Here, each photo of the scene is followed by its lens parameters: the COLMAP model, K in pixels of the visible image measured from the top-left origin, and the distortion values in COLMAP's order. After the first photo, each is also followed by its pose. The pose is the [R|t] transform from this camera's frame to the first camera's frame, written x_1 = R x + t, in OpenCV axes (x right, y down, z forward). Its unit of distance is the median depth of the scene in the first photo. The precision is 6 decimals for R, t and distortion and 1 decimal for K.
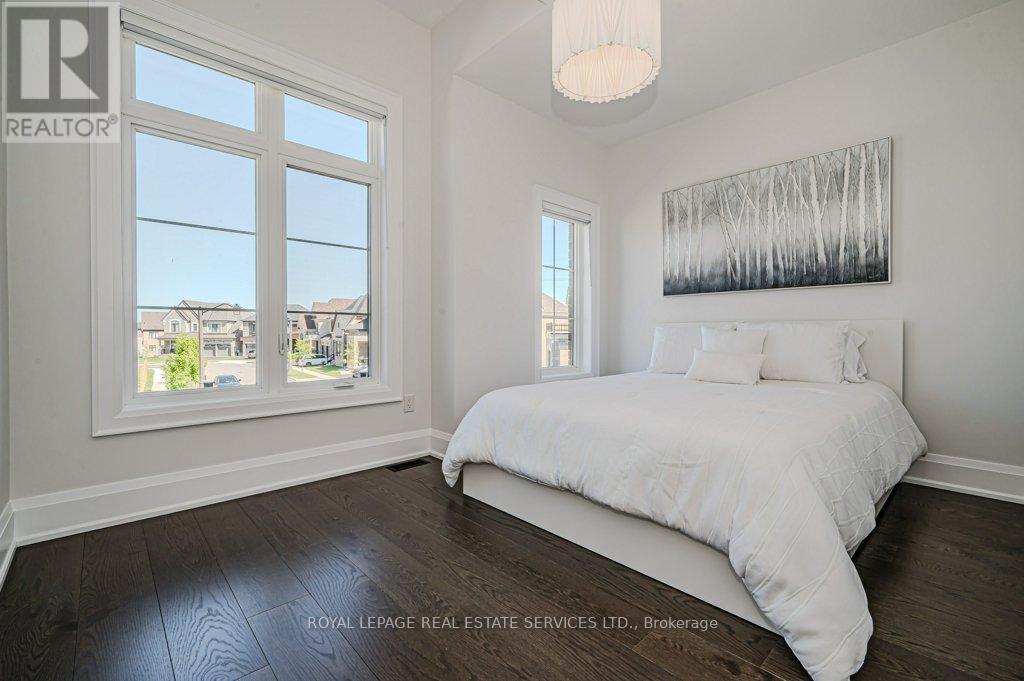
lens RADIAL K [[414.8, 0, 510.5], [0, 414.8, 336.3], [0, 0, 1]] dist [0.000070, -0.000039]
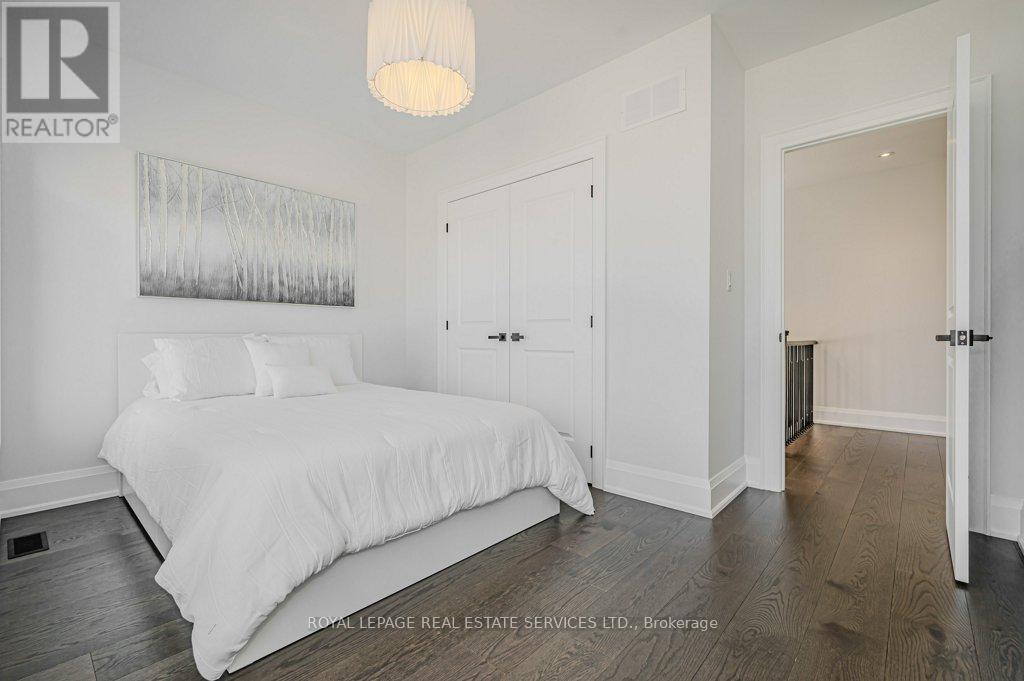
lens RADIAL K [[414.8, 0, 510.5], [0, 414.8, 336.3], [0, 0, 1]] dist [0.000070, -0.000039]
pose [[-0.012658, 0.003438, 0.999914, -0.415023], [0.011431, 0.999929, -0.003294, -0.020740], [-0.999855, 0.011388, -0.012696, 0.429848]]
